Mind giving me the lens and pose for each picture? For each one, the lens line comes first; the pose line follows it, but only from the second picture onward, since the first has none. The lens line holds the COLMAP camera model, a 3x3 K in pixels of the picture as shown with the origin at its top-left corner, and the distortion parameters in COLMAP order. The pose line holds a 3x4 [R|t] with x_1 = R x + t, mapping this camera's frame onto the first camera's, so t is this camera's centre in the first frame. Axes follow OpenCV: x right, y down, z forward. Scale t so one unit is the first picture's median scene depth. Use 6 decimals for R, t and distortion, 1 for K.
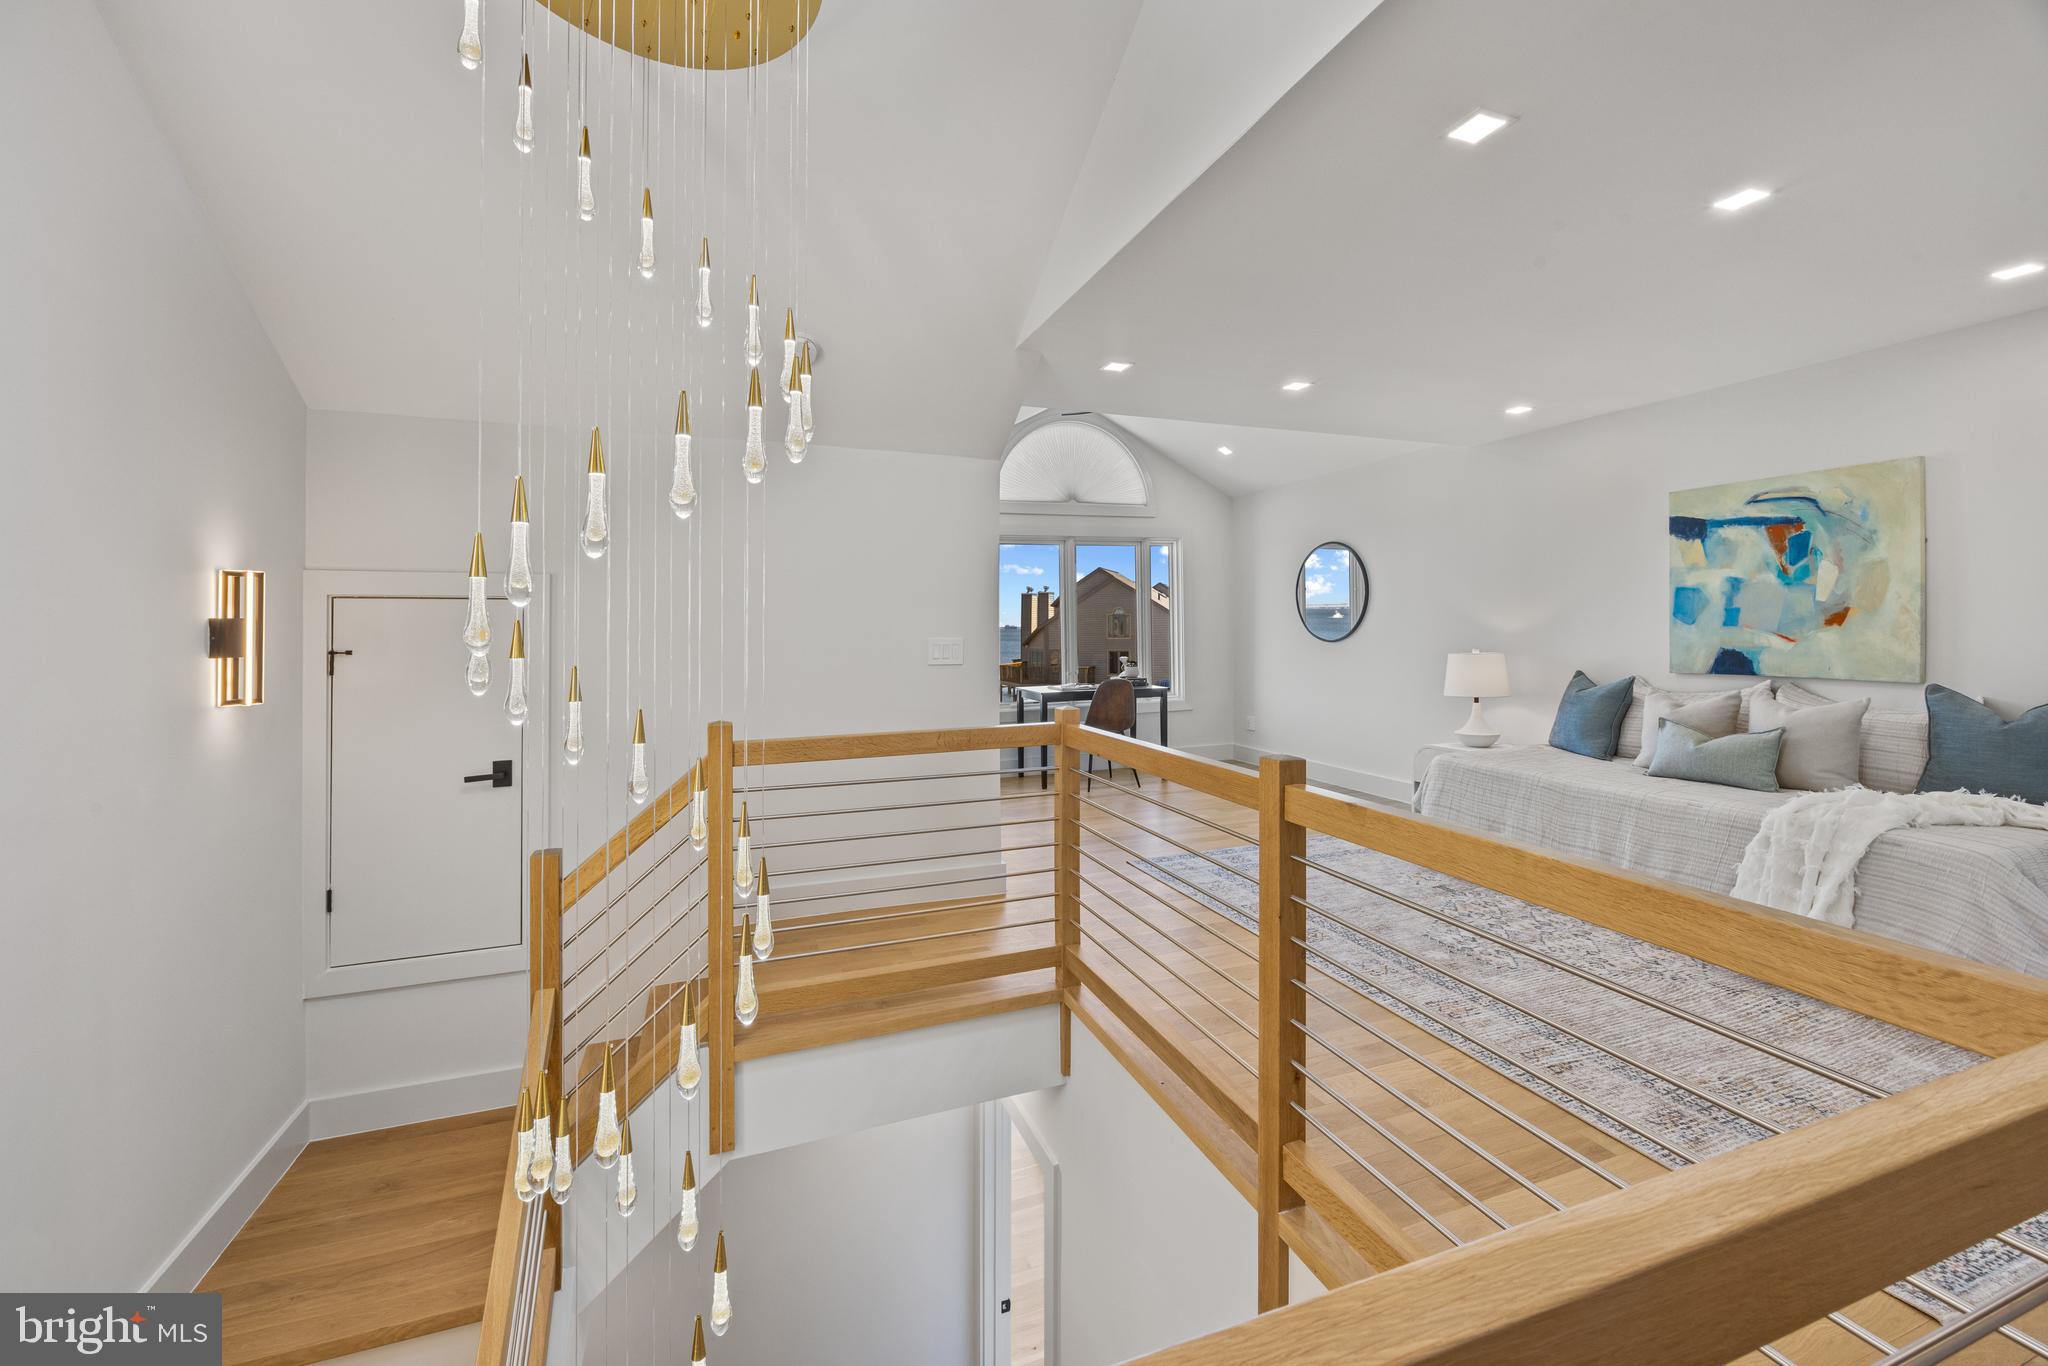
lens RADIAL K [[794.9, 0, 1004.9], [0, 794.9, 627.6], [0, 0, 1]] dist [0.000103, -0.000145]
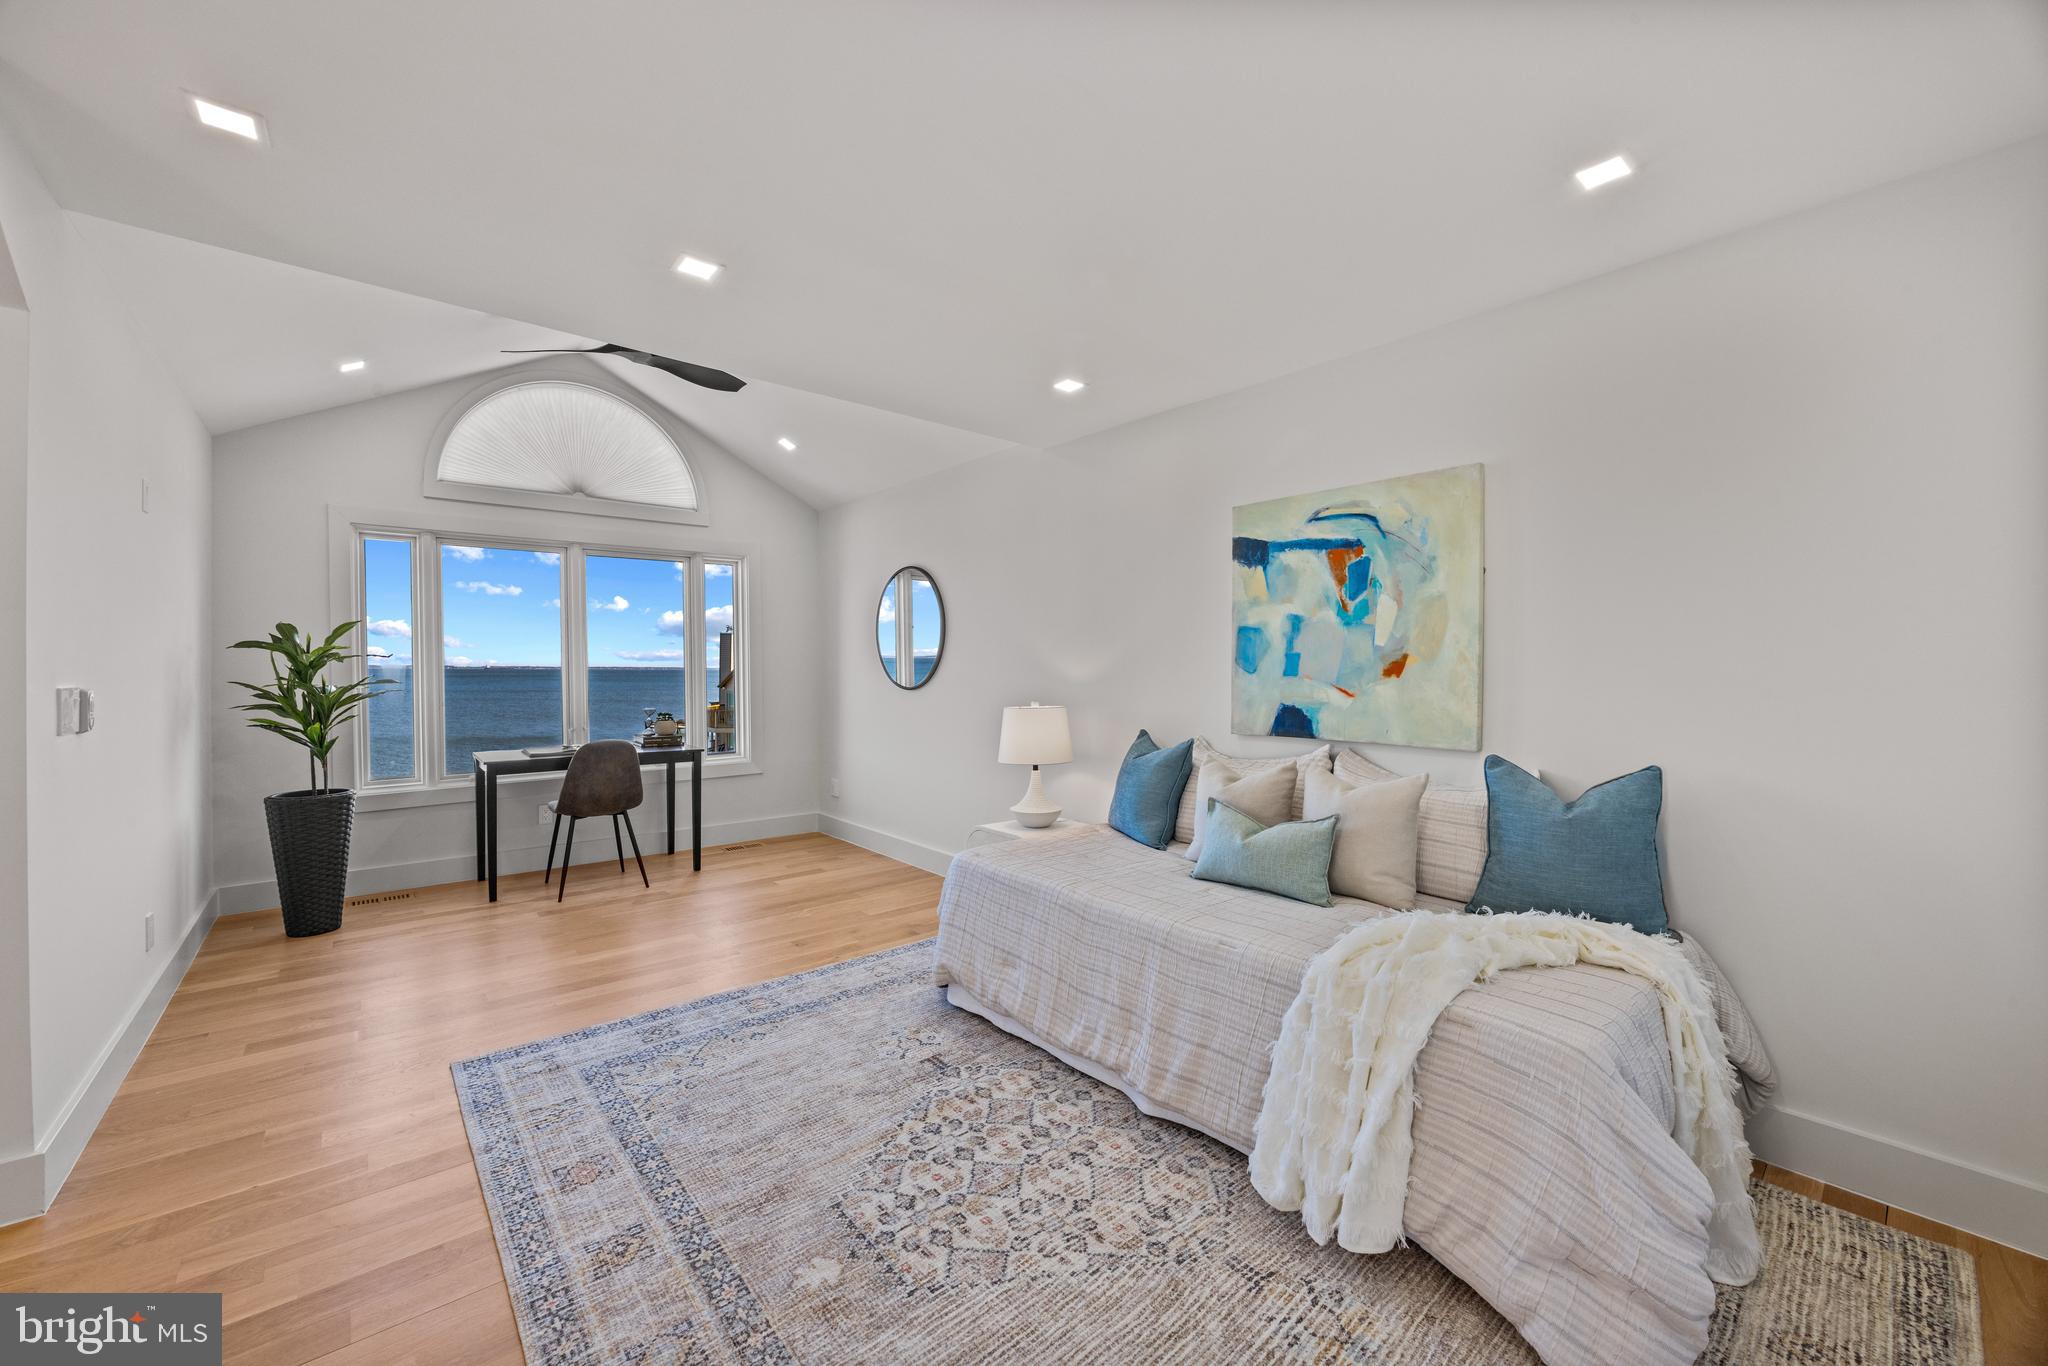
lens RADIAL K [[802.4, 0, 980.2], [0, 802.4, 668.4], [0, 0, 1]] dist [-0.000012, -0.000040]
pose [[0.945142, 0.014848, 0.326322, 0.382361], [-0.013565, 0.999889, -0.006207, -0.000478], [-0.326378, 0.001440, 0.945238, 0.367012]]
